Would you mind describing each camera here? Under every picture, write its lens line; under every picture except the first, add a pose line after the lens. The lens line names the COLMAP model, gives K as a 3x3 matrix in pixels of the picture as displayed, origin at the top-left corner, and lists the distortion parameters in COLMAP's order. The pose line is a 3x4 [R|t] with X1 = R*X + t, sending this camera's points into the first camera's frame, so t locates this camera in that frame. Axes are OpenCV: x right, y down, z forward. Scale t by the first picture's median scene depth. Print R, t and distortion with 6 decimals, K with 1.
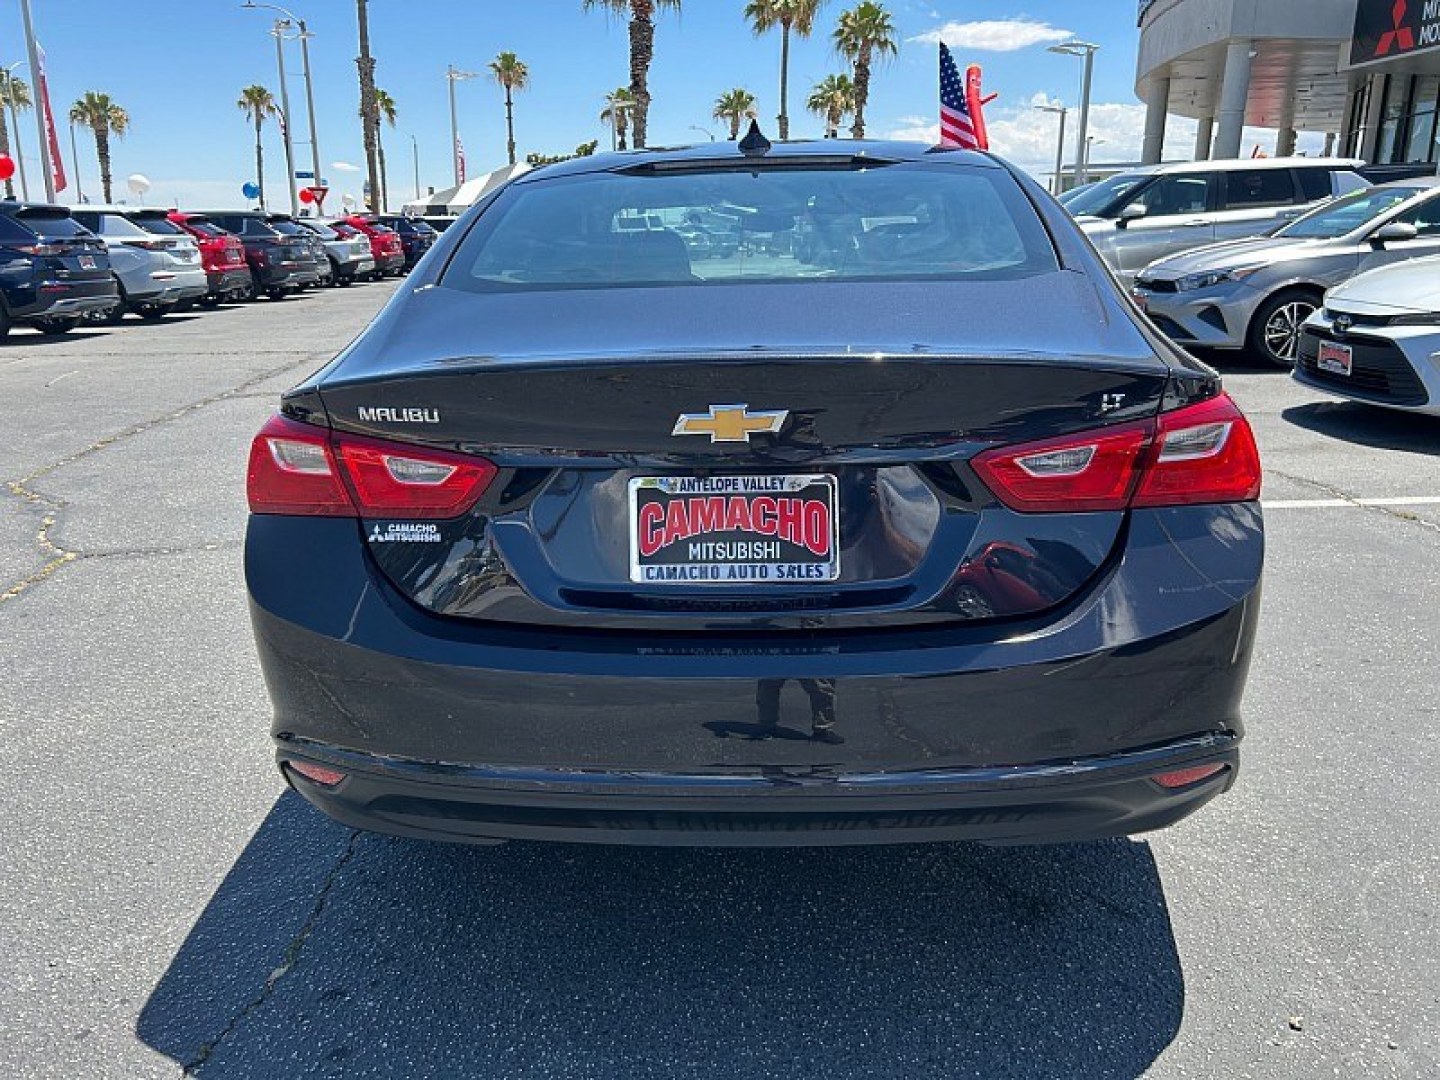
lens RADIAL K [[1123.8, 0, 740.4], [0, 1123.8, 537.0], [0, 0, 1]] dist [0.069662, -0.064249]
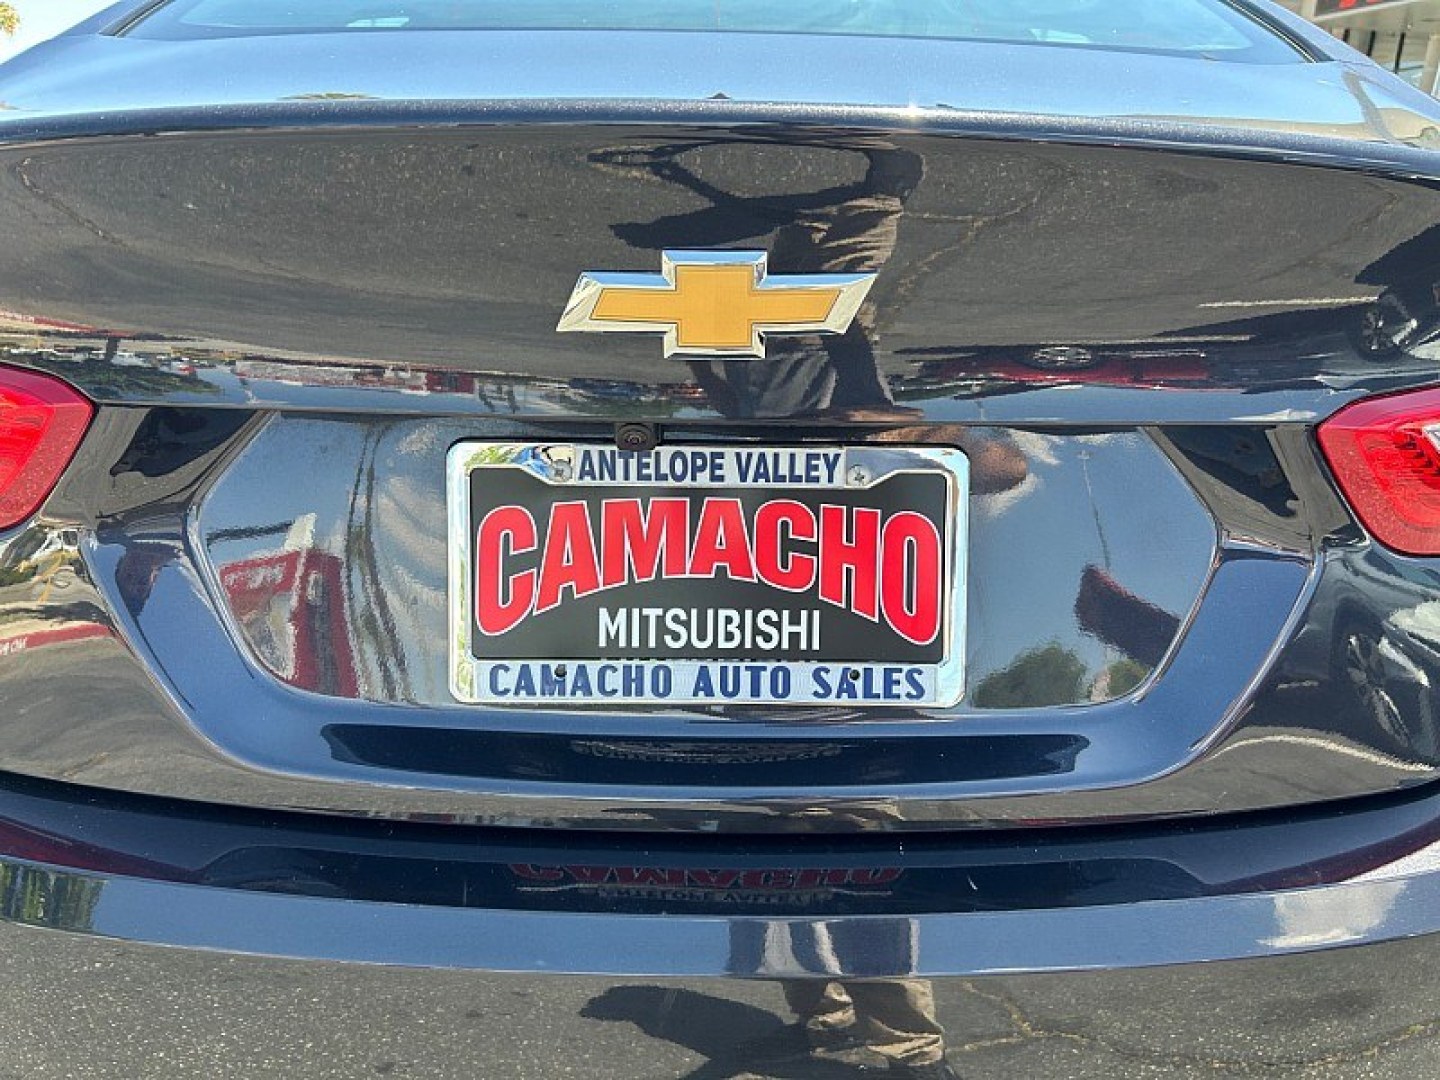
lens RADIAL K [[1091.4, 0, 744.7], [0, 1091.4, 539.1], [0, 0, 1]] dist [0.050972, -0.078819]
pose [[0.996823, 0.023685, 0.076044, -0.023684], [-0.027636, 0.998299, 0.051331, -0.040990], [-0.074699, -0.053270, 0.995782, 0.603047]]
